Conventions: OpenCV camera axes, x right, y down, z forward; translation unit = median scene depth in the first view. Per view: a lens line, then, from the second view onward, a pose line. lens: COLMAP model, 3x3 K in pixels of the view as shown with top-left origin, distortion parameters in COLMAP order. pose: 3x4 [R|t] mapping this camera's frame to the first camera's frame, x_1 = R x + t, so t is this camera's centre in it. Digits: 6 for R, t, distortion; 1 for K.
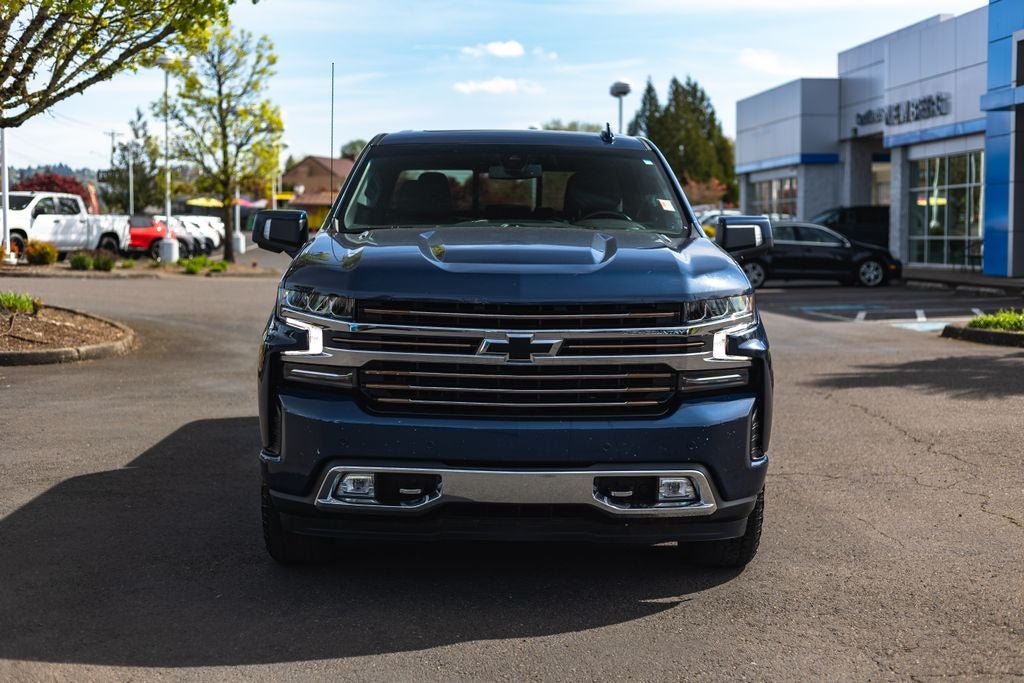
lens RADIAL K [[1491.6, 0, 512.0], [0, 1491.6, 341.5], [0, 0, 1]] dist [0.012998, 0.047491]
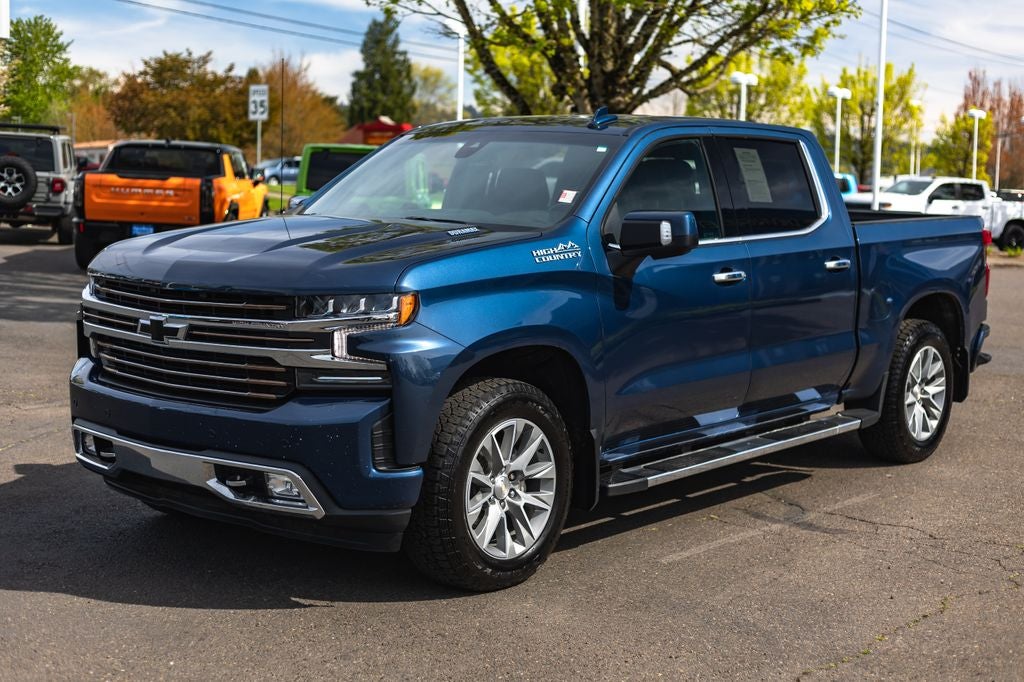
lens RADIAL K [[1514.6, 0, 512.0], [0, 1514.6, 341.0], [0, 0, 1]] dist [-0.002214, -0.024313]
pose [[0.755389, 0.077817, -0.650639, 0.134413], [-0.072282, 0.996760, 0.035294, -0.006581], [0.651278, 0.020369, 0.758566, 0.053535]]
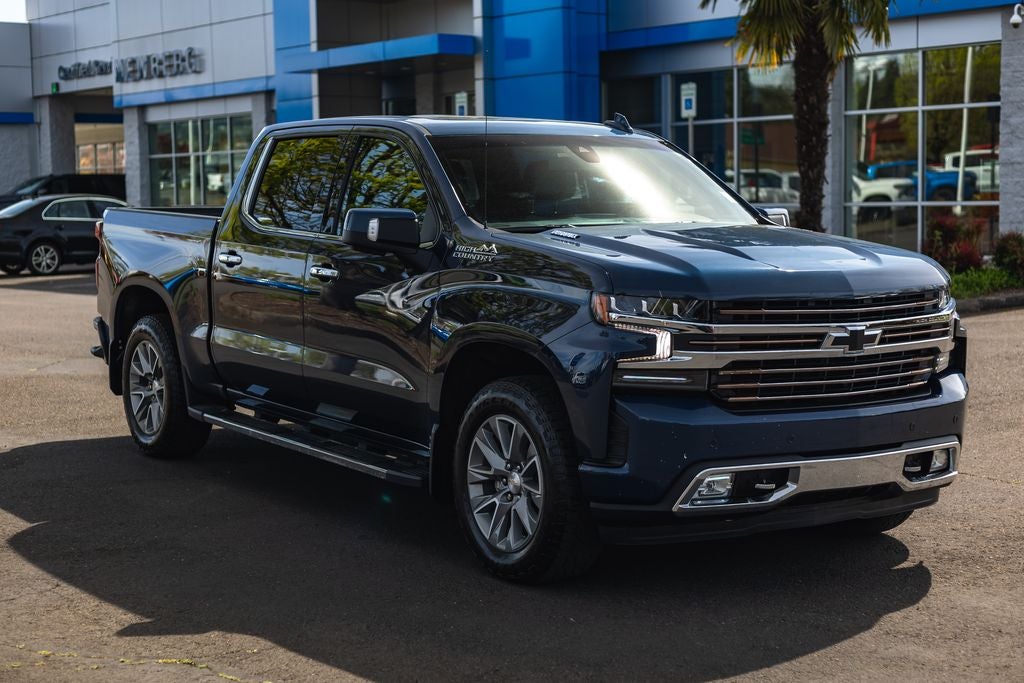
lens RADIAL K [[1753.8, 0, 512.0], [0, 1753.8, 341.5], [0, 0, 1]] dist [0.013961, 0.035308]
pose [[0.846365, -0.057124, 0.529531, -0.129878], [0.053222, 0.998326, 0.022630, -0.005363], [-0.529938, 0.009030, 0.847989, 0.011525]]
